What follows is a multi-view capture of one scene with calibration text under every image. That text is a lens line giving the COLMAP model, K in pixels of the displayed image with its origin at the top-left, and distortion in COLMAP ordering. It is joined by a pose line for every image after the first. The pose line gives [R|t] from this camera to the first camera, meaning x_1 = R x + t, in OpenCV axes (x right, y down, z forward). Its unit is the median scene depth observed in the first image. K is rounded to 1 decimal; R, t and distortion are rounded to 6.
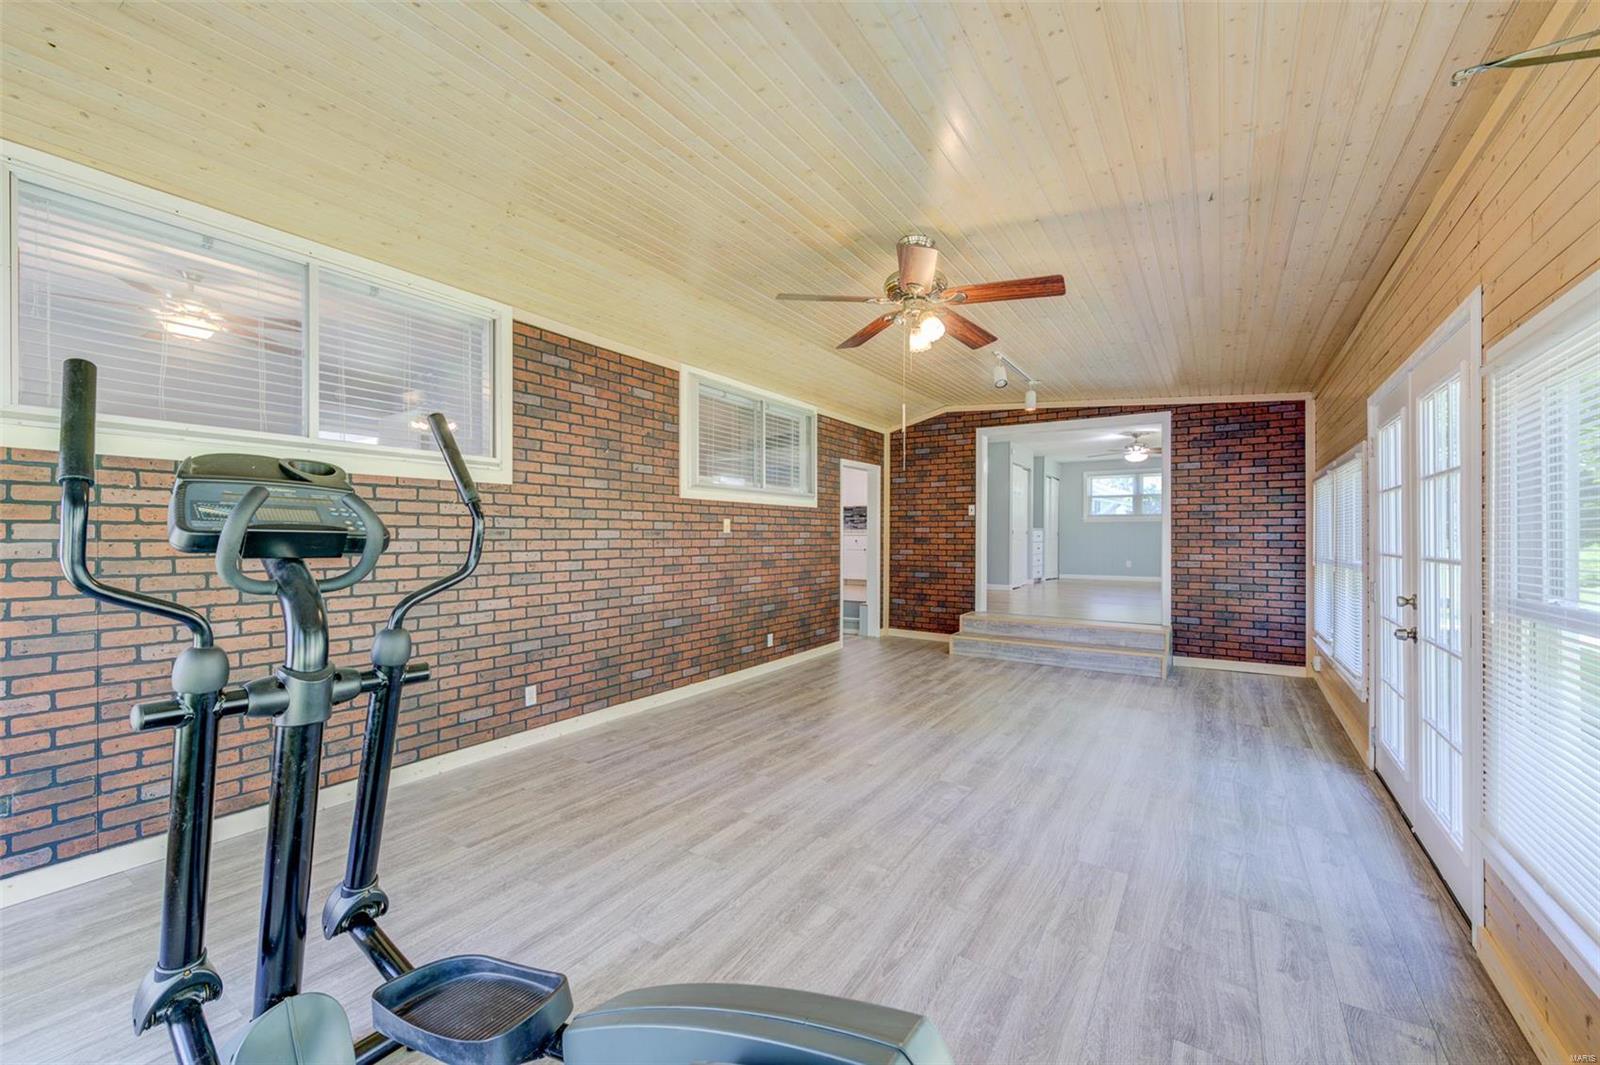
lens RADIAL K [[642.3, 0, 821.3], [0, 642.3, 526.3], [0, 0, 1]] dist [0.019129, -0.000069]
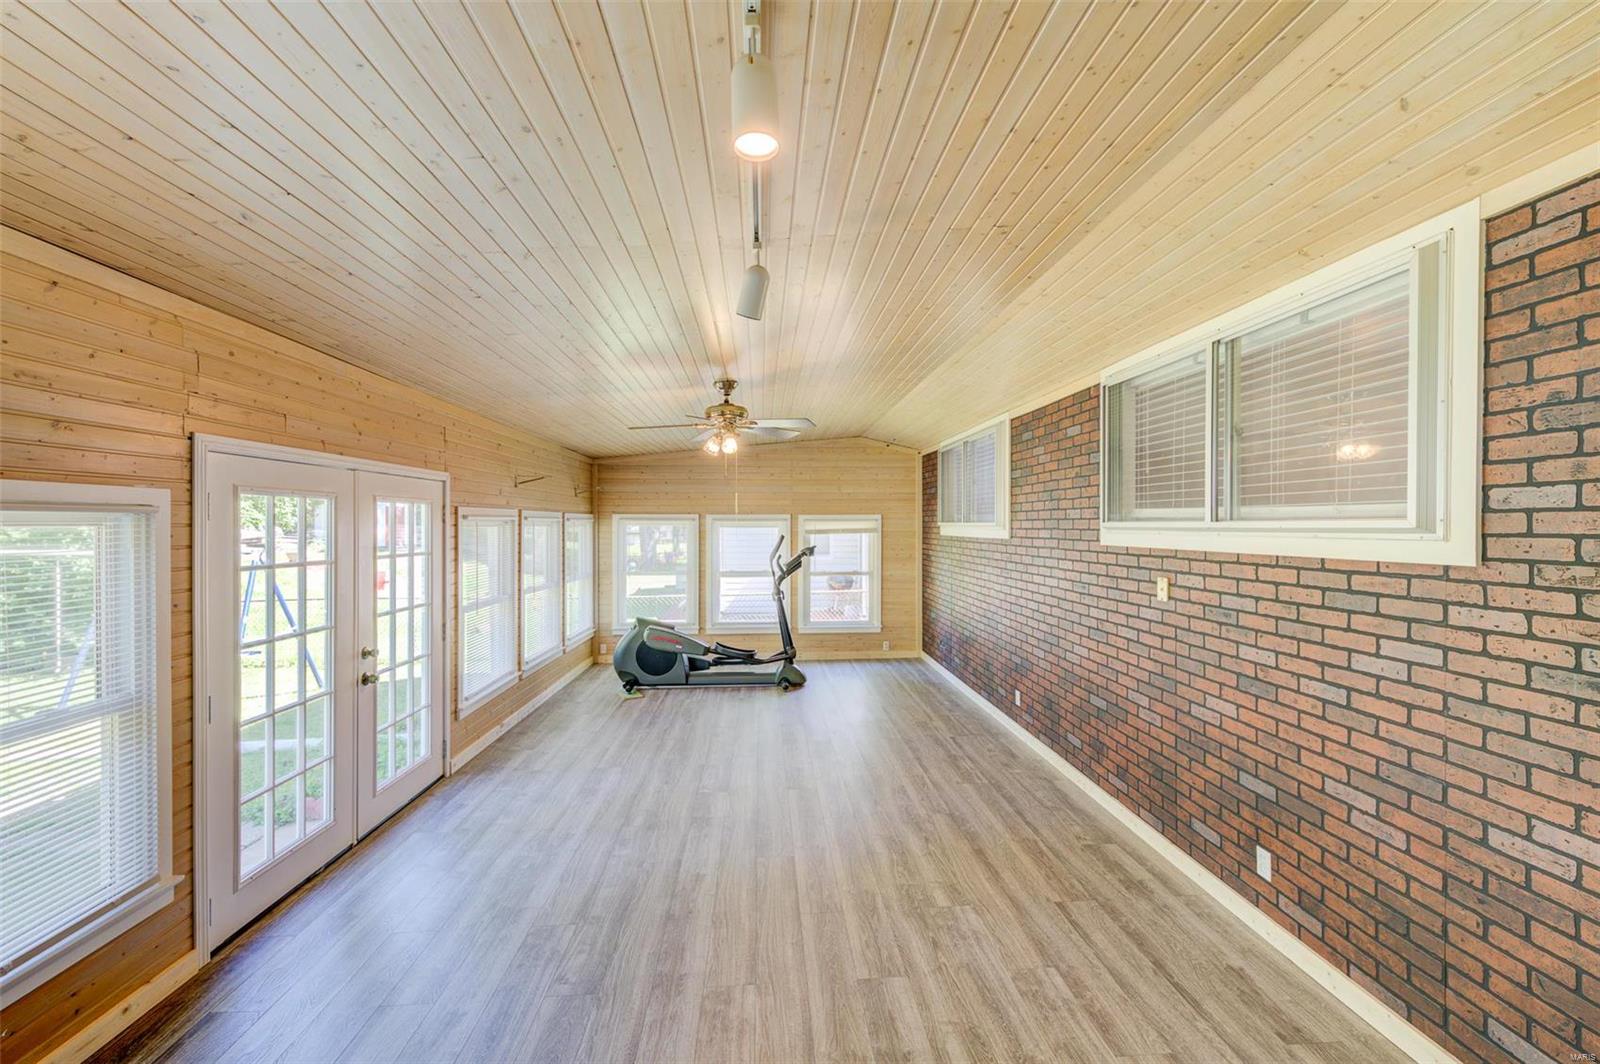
lens RADIAL K [[625.7, 0, 795.3], [0, 625.7, 527.0], [0, 0, 1]] dist [0.000234, -0.000547]
pose [[-0.818560, -0.005227, -0.574397, 0.521264], [0.001253, 0.999940, -0.010885, -0.058573], [0.574419, -0.009630, -0.818505, 1.418951]]
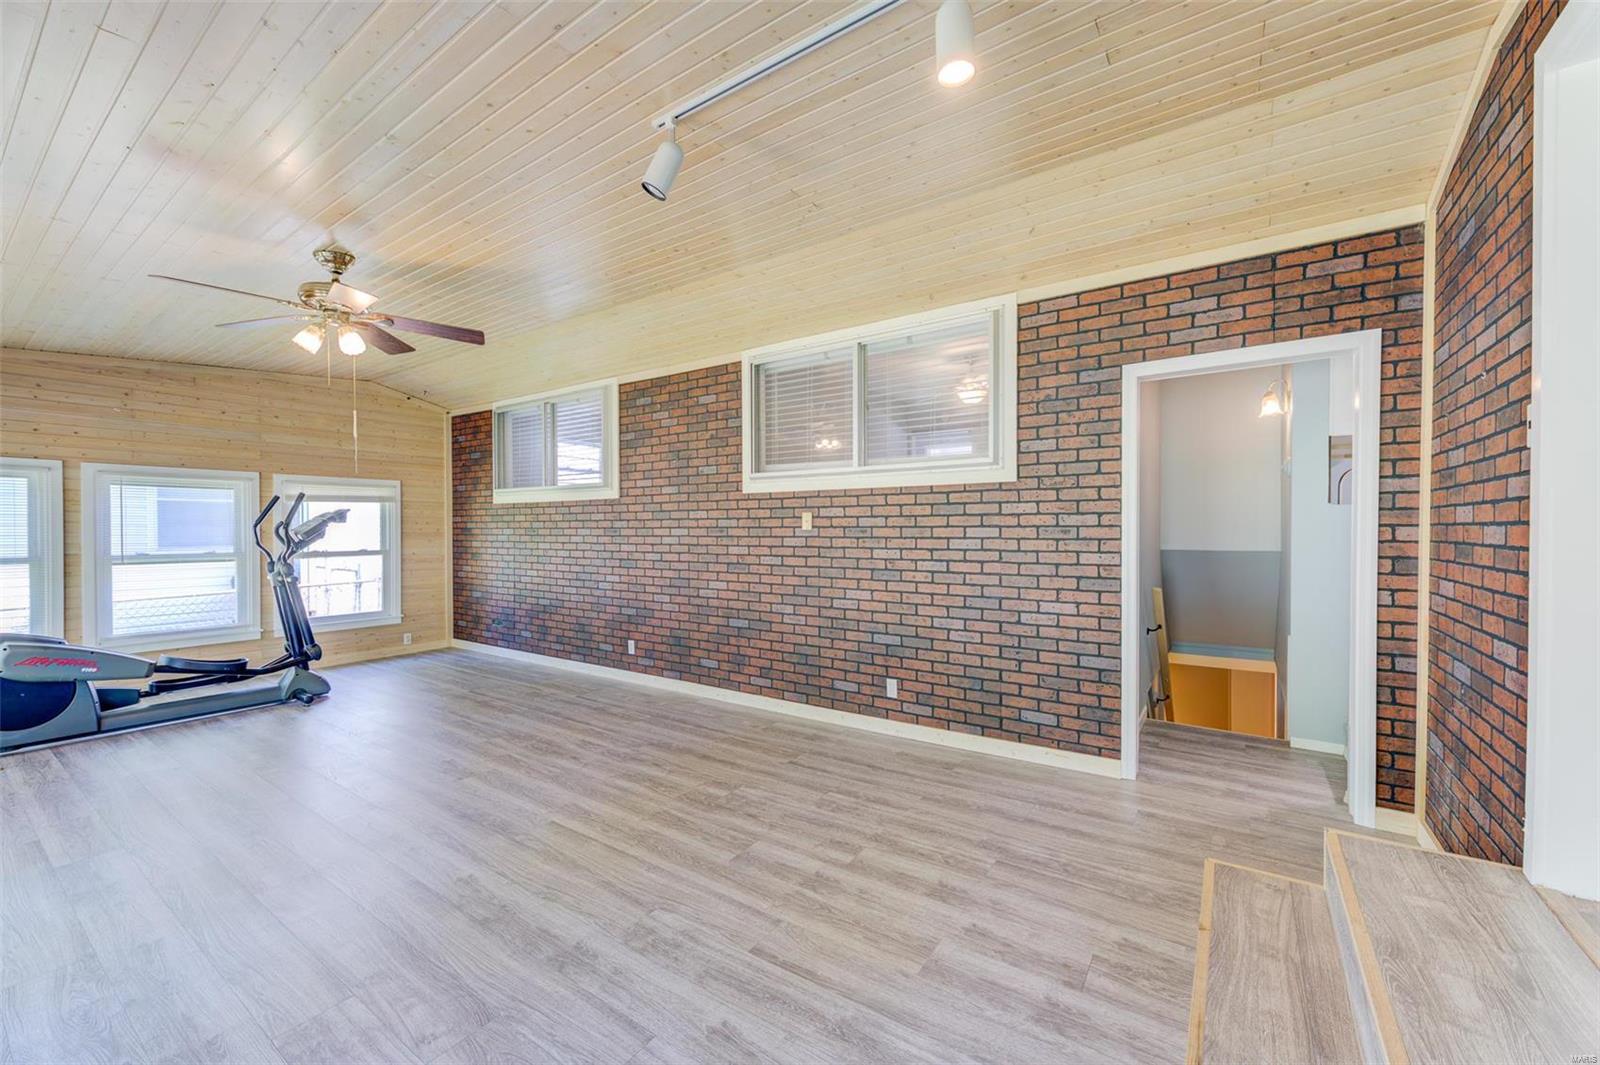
lens RADIAL K [[629.8, 0, 800.0], [0, 629.8, 532.5], [0, 0, 1]] dist [0.004354, -0.000273]
pose [[-0.050109, -0.003546, -0.998737, 0.712325], [0.012043, 0.999919, -0.004154, 0.018589], [0.998671, -0.012236, -0.050062, 1.140306]]
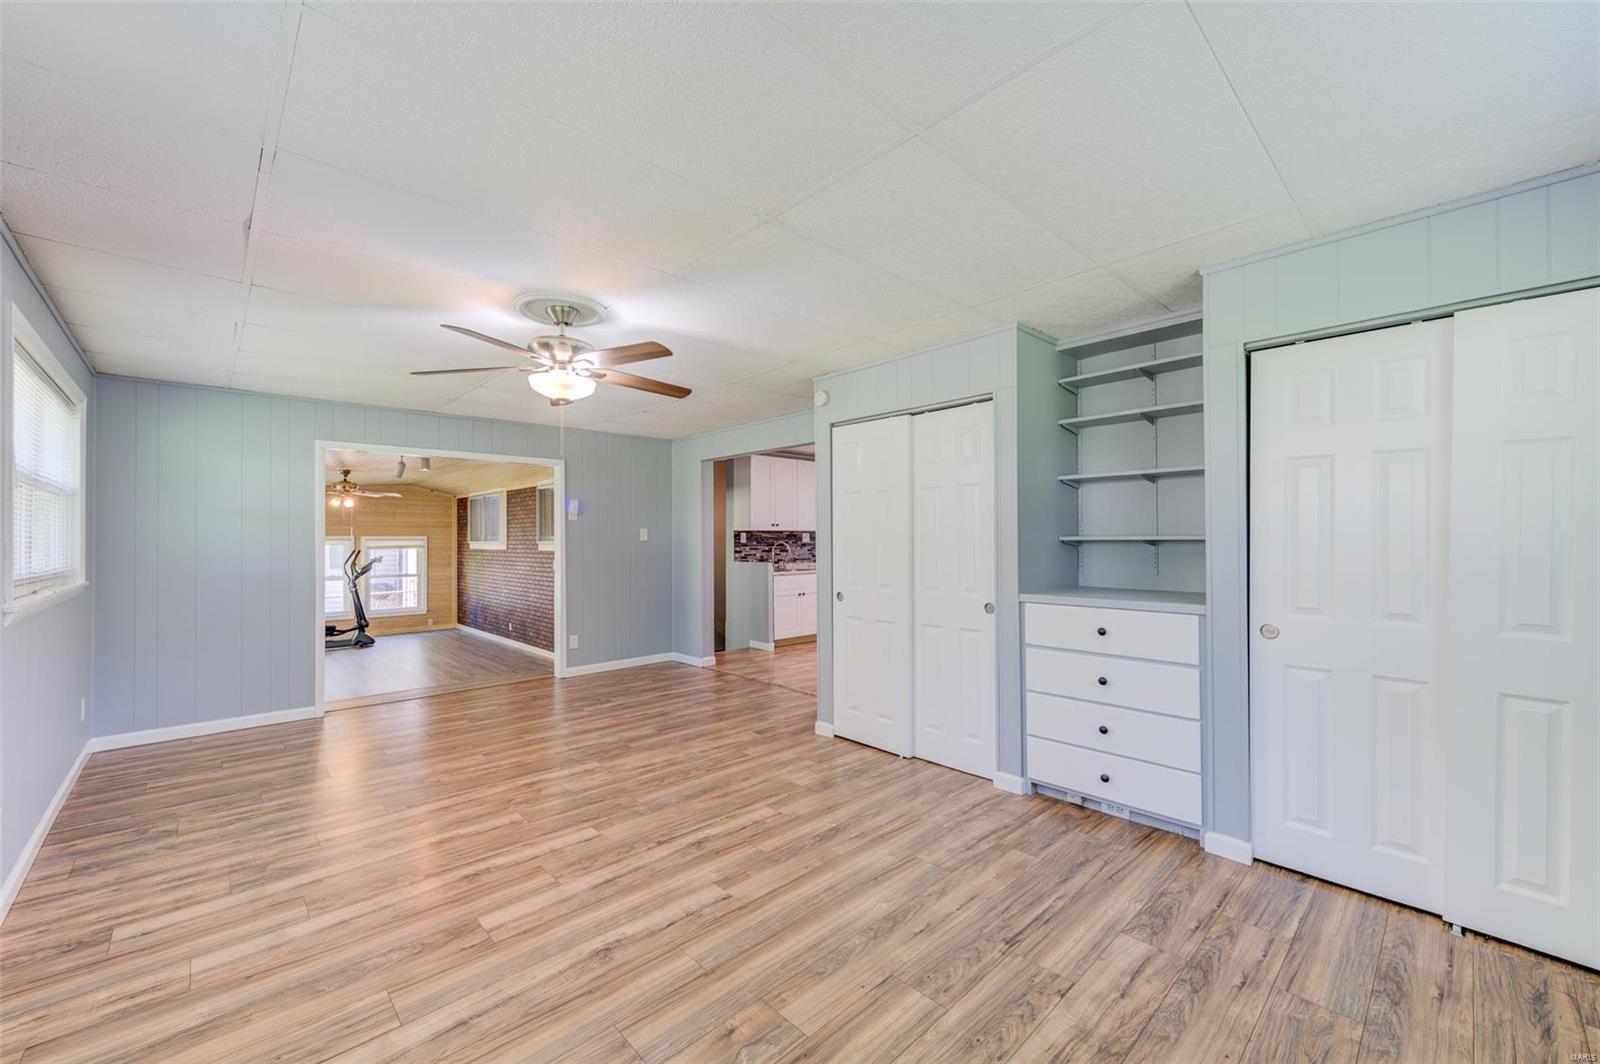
lens RADIAL K [[629.8, 0, 800.0], [0, 629.8, 532.0], [0, 0, 1]] dist [0.004354, -0.000273]
pose [[-0.253116, -0.017863, -0.967271, 1.440828], [0.016149, 0.999612, -0.022687, -0.044321], [0.967301, -0.021363, -0.252729, 2.270279]]
